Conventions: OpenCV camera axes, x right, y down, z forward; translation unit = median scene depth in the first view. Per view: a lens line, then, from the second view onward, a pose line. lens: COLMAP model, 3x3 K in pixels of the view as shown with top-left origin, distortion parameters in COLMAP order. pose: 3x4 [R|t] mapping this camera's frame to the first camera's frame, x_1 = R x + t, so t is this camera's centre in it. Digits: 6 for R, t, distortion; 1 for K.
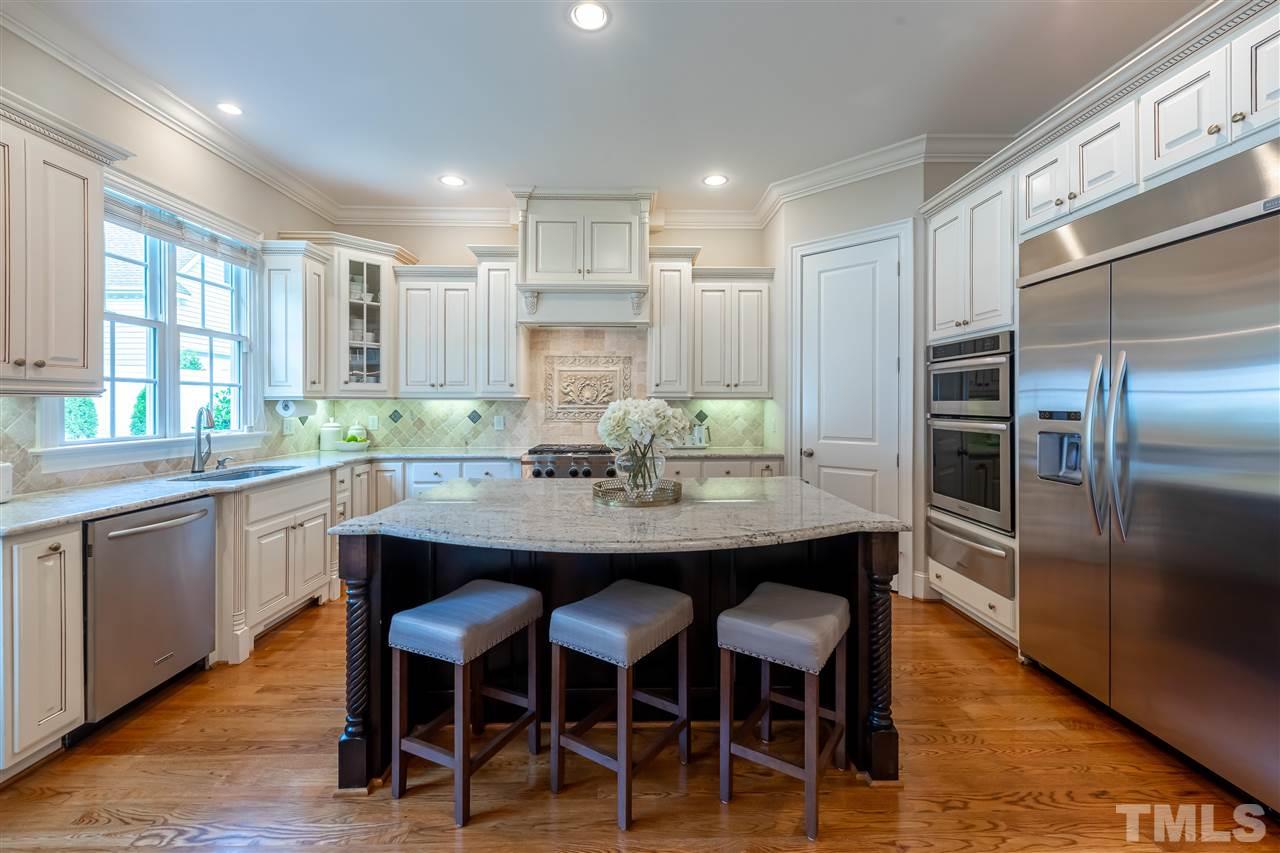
lens RADIAL K [[517.8, 0, 652.1], [0, 517.8, 407.6], [0, 0, 1]] dist [0.002162, -0.002243]
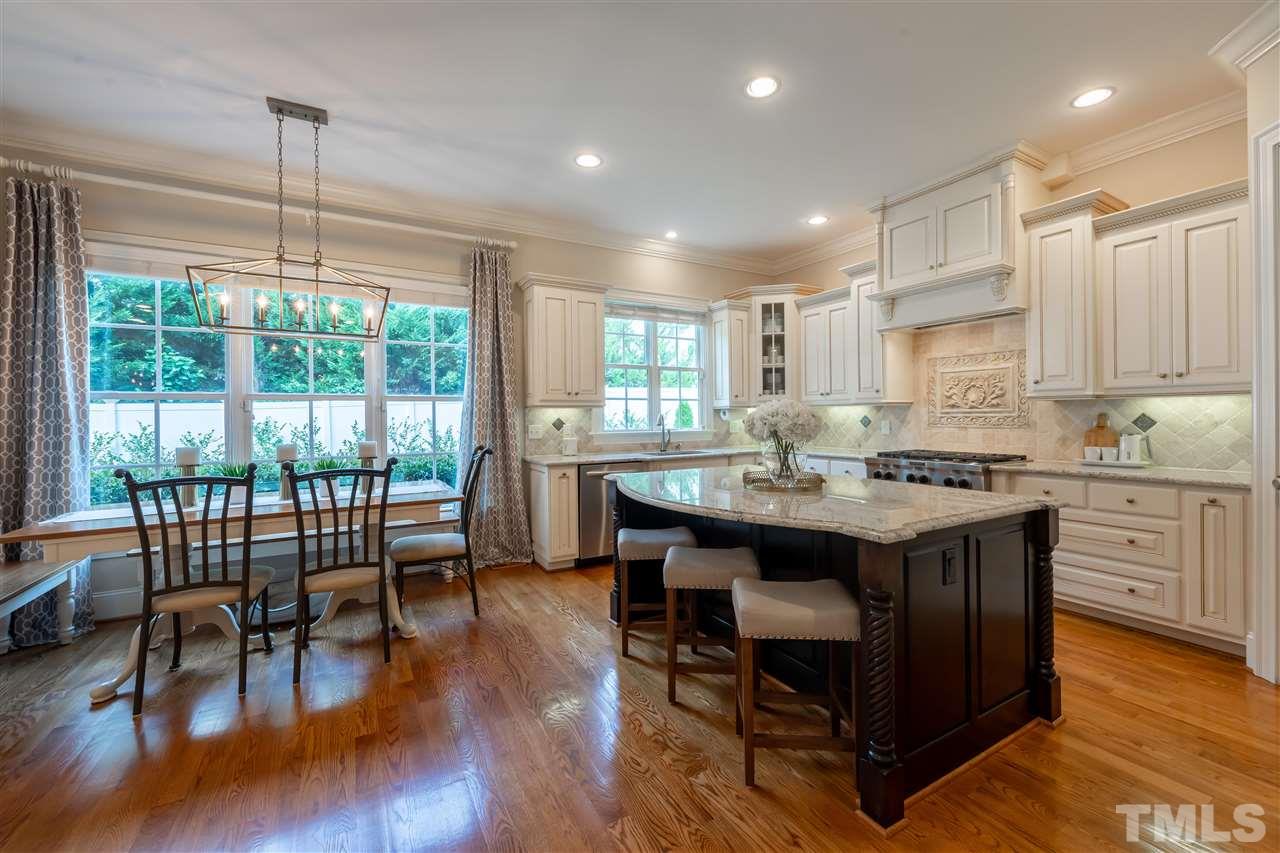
lens RADIAL K [[517.8, 0, 662.5], [0, 517.8, 418.9], [0, 0, 1]] dist [0.002162, -0.002243]
pose [[0.496976, -0.001526, -0.867763, 0.430969], [0.003154, 0.999995, 0.000047, 0.011977], [0.867758, -0.002760, 0.496979, 0.100997]]
